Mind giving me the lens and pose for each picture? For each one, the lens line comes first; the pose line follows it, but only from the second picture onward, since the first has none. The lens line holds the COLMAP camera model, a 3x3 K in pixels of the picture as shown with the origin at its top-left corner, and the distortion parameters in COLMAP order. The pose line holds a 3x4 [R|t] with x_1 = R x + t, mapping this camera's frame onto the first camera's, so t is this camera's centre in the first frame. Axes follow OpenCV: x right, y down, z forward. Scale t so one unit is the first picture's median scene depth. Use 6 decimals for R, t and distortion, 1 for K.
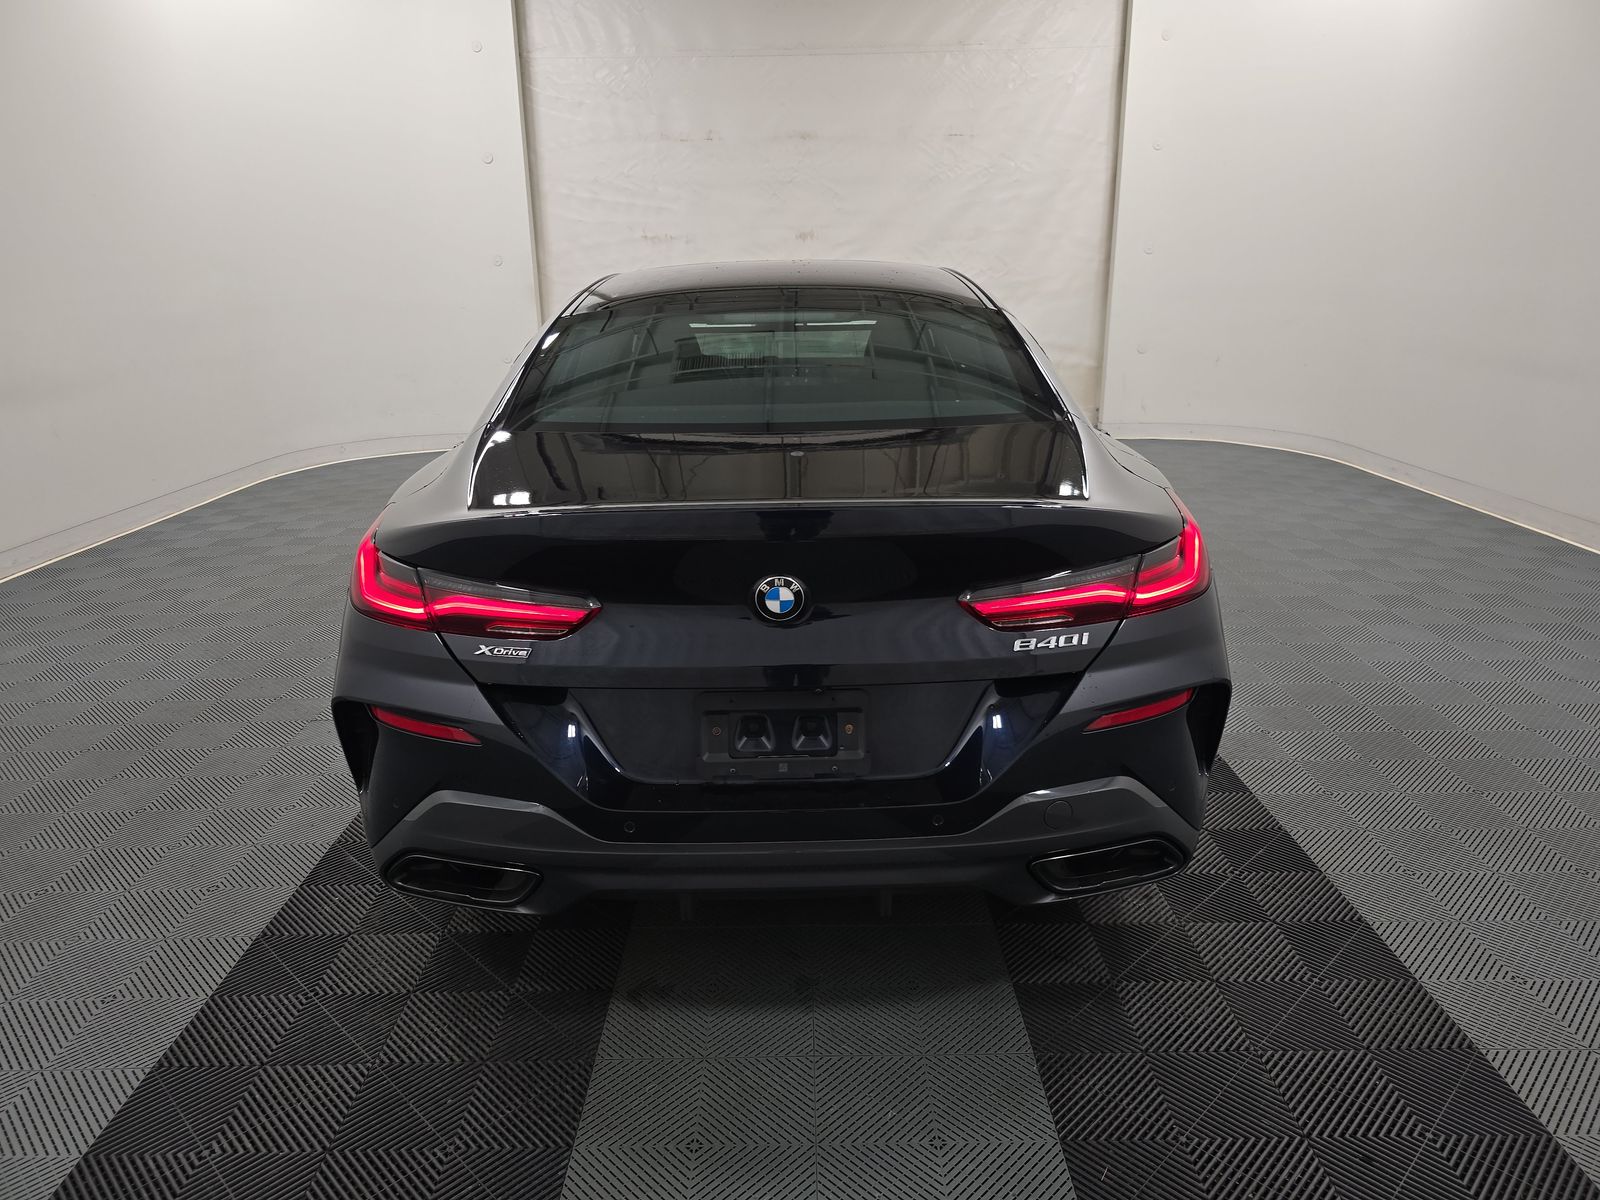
lens RADIAL K [[1077.2, 0, 797.9], [0, 1077.2, 589.6], [0, 0, 1]] dist [0.026269, -0.000103]
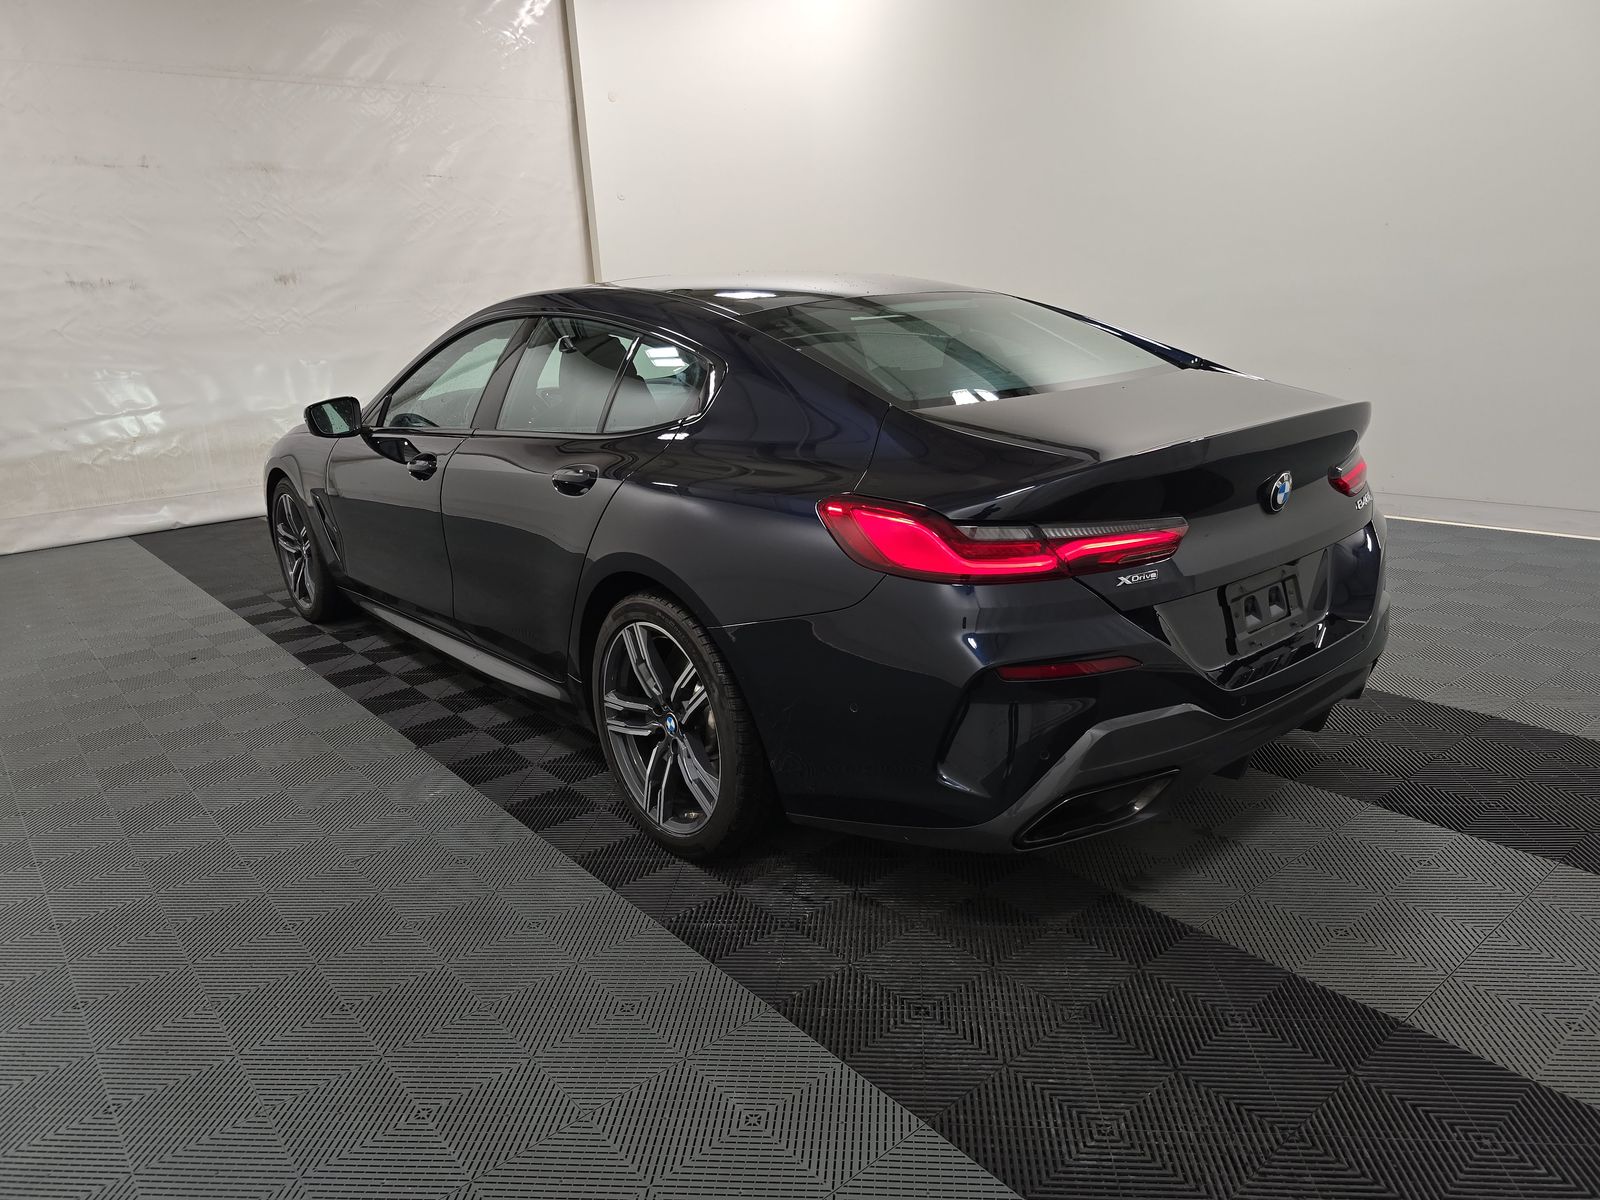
lens RADIAL K [[1067.0, 0, 800.0], [0, 1067.0, 600.0], [0, 0, 1]] dist [-0.001157, -0.001203]
pose [[0.769345, -0.192938, 0.609001, -0.260831], [0.217082, 0.975532, 0.034822, -0.007165], [-0.600819, 0.105413, 0.792404, 0.076810]]
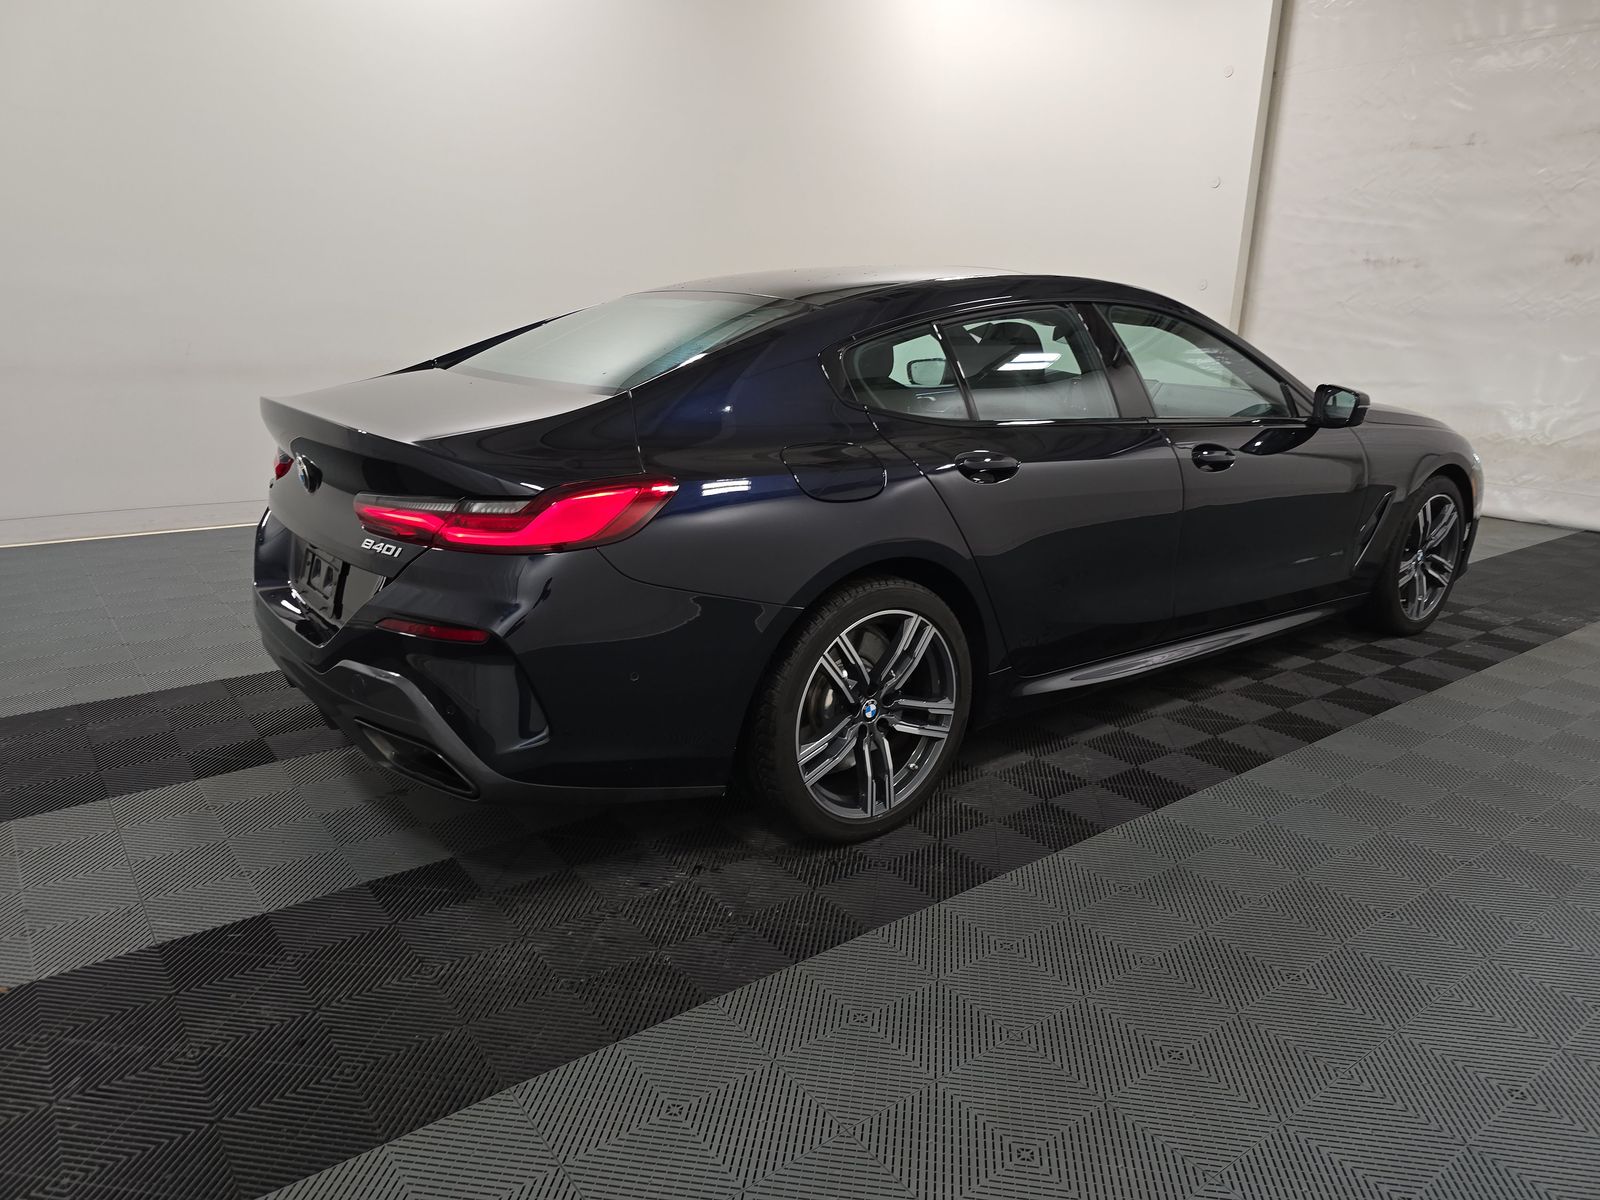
lens RADIAL K [[1067.0, 0, 800.0], [0, 1067.0, 600.0], [0, 0, 1]] dist [-0.001157, -0.001203]
pose [[0.601766, 0.241239, -0.761368, 0.320862], [-0.255990, 0.961257, 0.102246, -0.030657], [0.756536, 0.133375, 0.640206, 0.131848]]
